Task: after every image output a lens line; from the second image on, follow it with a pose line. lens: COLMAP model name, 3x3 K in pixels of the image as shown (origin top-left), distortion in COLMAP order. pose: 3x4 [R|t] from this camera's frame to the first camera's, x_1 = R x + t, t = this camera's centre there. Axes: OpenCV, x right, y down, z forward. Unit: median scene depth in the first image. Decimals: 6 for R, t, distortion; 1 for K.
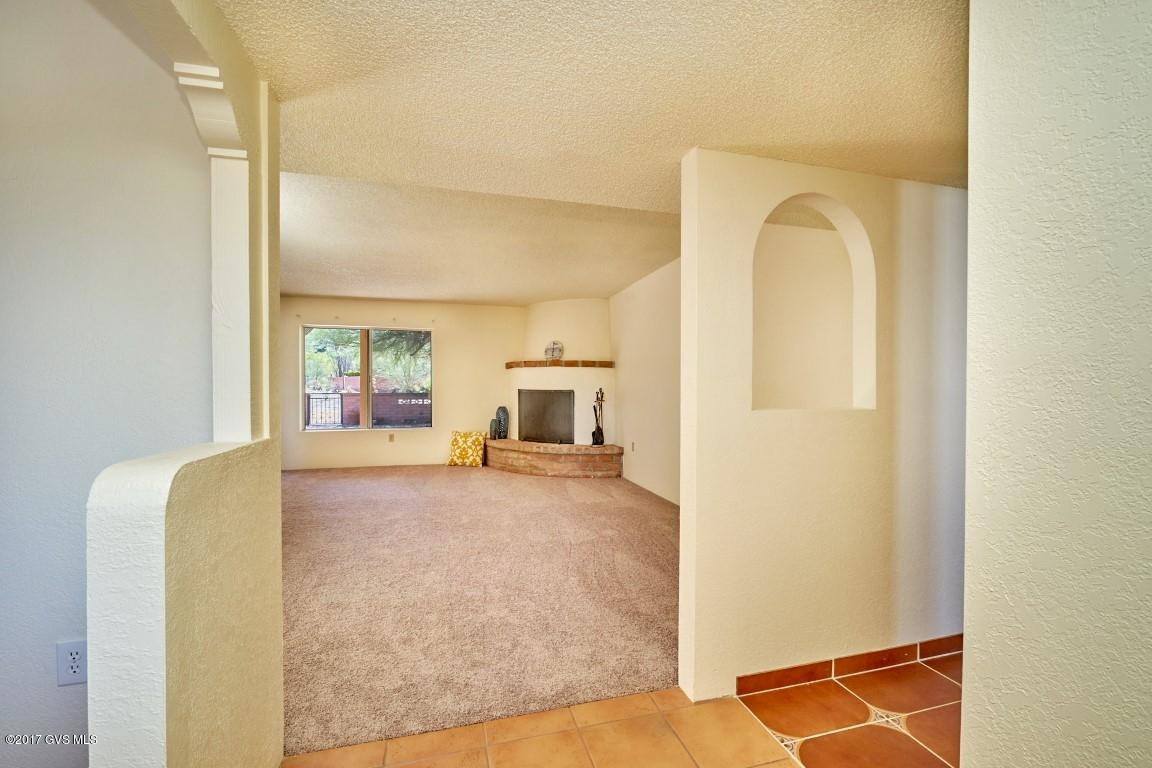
lens RADIAL K [[497.9, 0, 572.2], [0, 497.9, 389.4], [0, 0, 1]] dist [-0.005241, -0.000702]
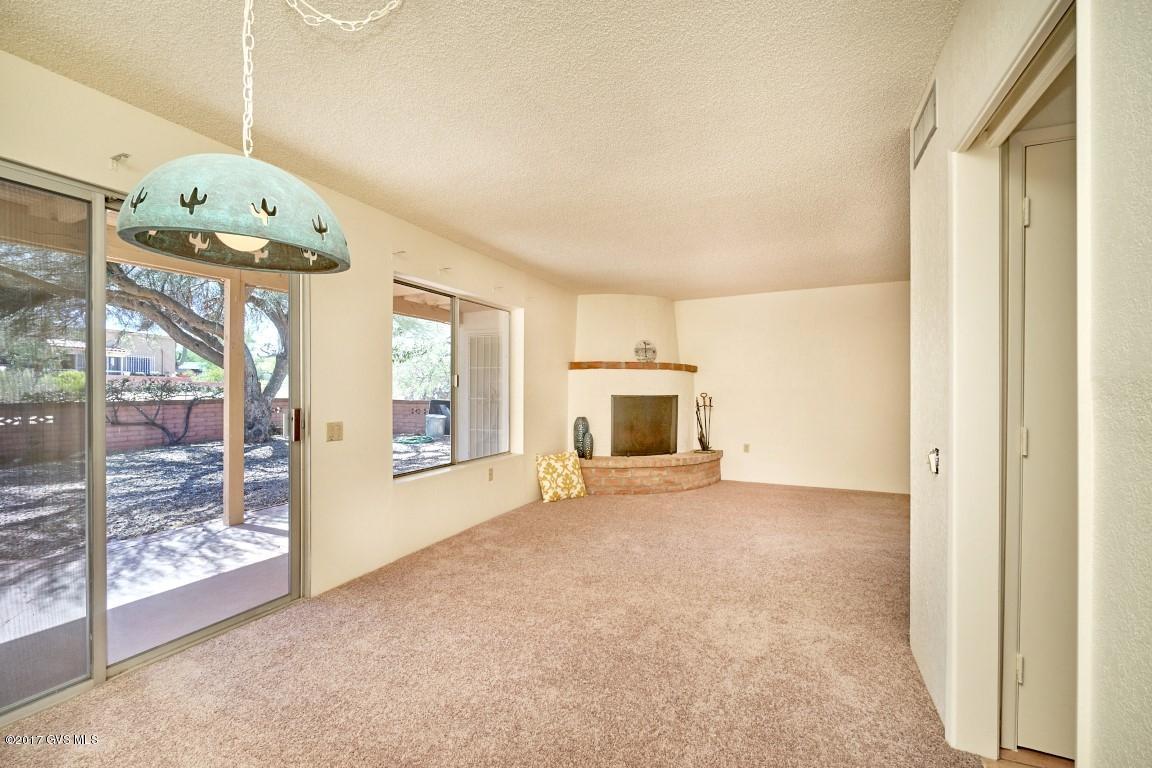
lens RADIAL K [[497.9, 0, 578.6], [0, 497.9, 388.0], [0, 0, 1]] dist [-0.005241, -0.000702]
pose [[0.635254, -0.002020, 0.772301, -0.807213], [0.008615, 0.999953, -0.004471, -0.009092], [-0.772255, 0.009493, 0.635242, 0.528905]]
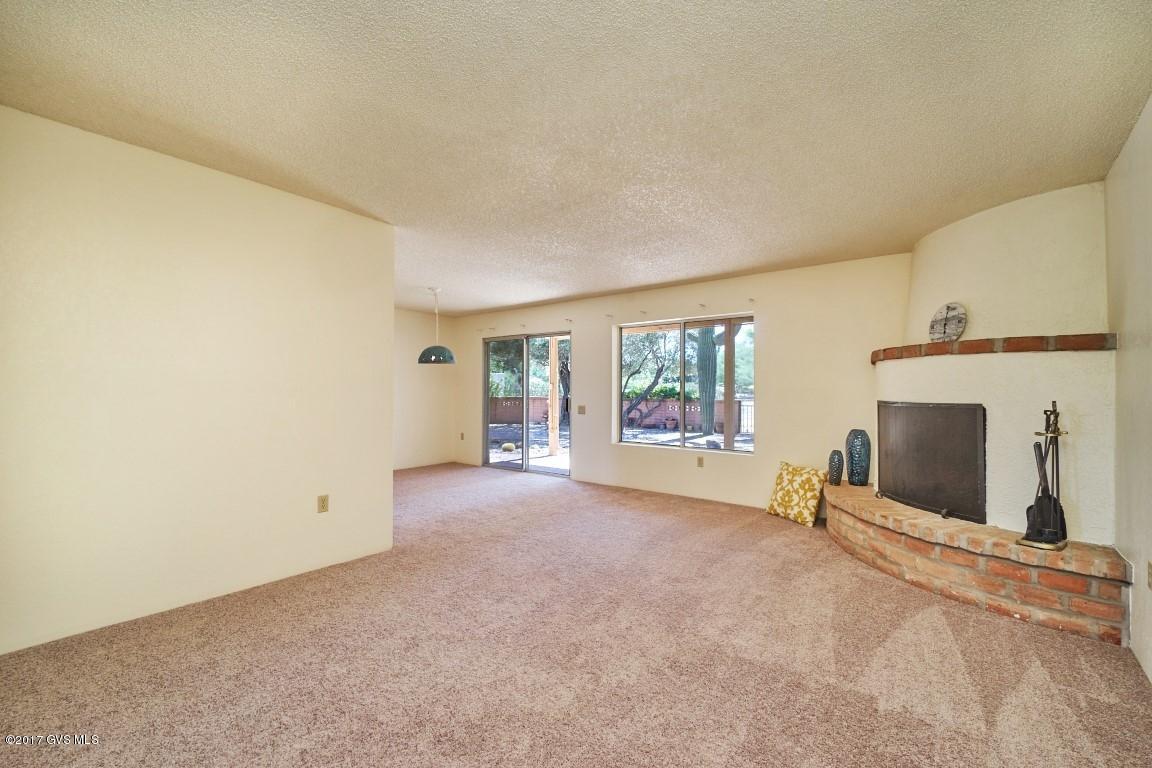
lens RADIAL K [[497.9, 0, 572.0], [0, 497.9, 385.4], [0, 0, 1]] dist [-0.005241, -0.000702]
pose [[0.572178, -0.008256, -0.820088, 0.153208], [-0.007707, 0.999851, -0.015443, -0.005966], [0.820093, 0.015156, 0.572030, 0.418924]]
